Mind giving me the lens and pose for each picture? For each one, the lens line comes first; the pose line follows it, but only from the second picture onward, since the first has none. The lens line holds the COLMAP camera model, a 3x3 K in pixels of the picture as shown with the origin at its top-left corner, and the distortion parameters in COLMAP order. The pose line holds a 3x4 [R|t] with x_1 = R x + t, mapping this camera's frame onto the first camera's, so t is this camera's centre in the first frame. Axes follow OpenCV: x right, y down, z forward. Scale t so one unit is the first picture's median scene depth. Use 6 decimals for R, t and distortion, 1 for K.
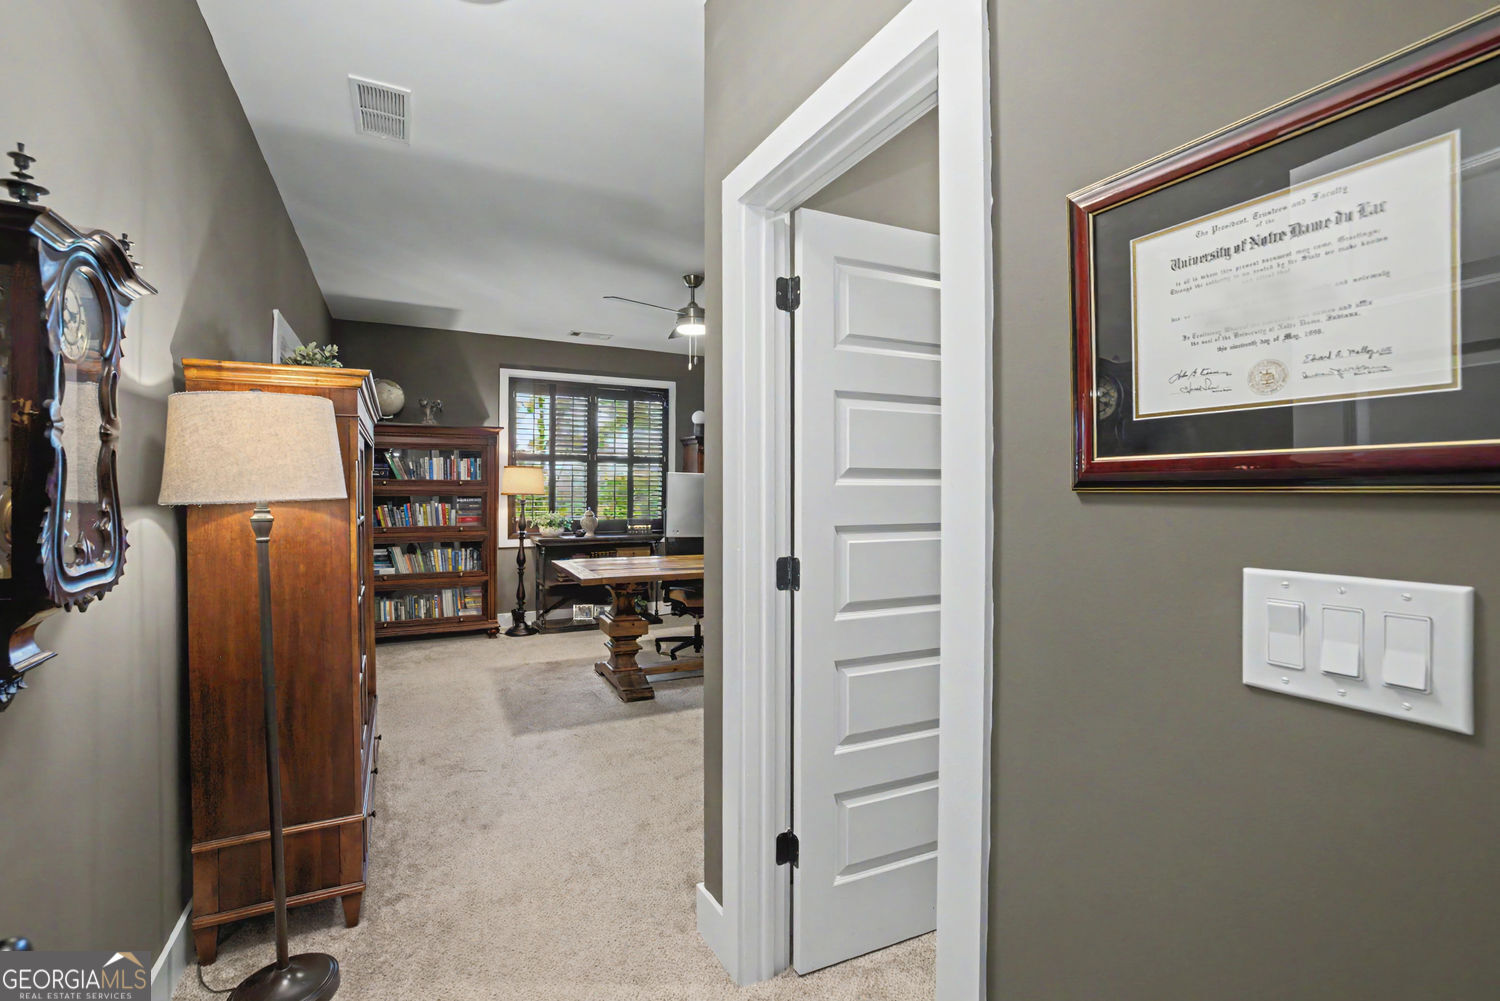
lens RADIAL K [[646.5, 0, 744.8], [0, 646.5, 503.7], [0, 0, 1]] dist [-0.015221, 0.000858]
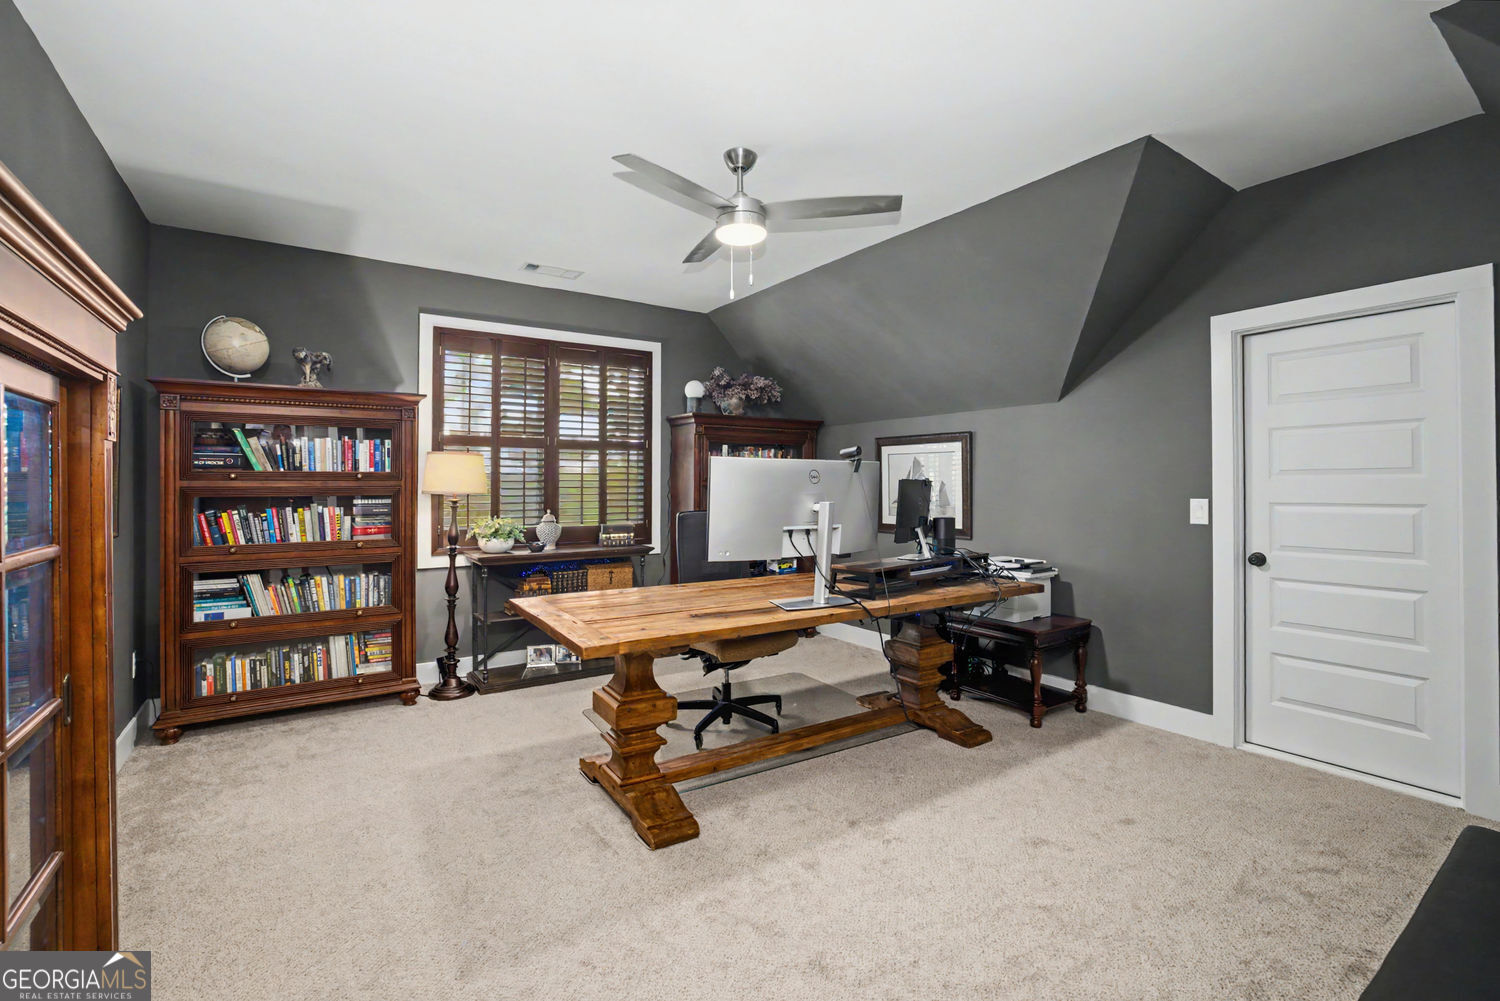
lens RADIAL K [[646.5, 0, 746.3], [0, 646.5, 489.8], [0, 0, 1]] dist [-0.015221, 0.000858]
pose [[0.993469, -0.004577, 0.114013, -0.114734], [0.006219, 0.999882, -0.014046, -0.006017], [-0.113935, 0.014664, 0.993380, 0.283886]]
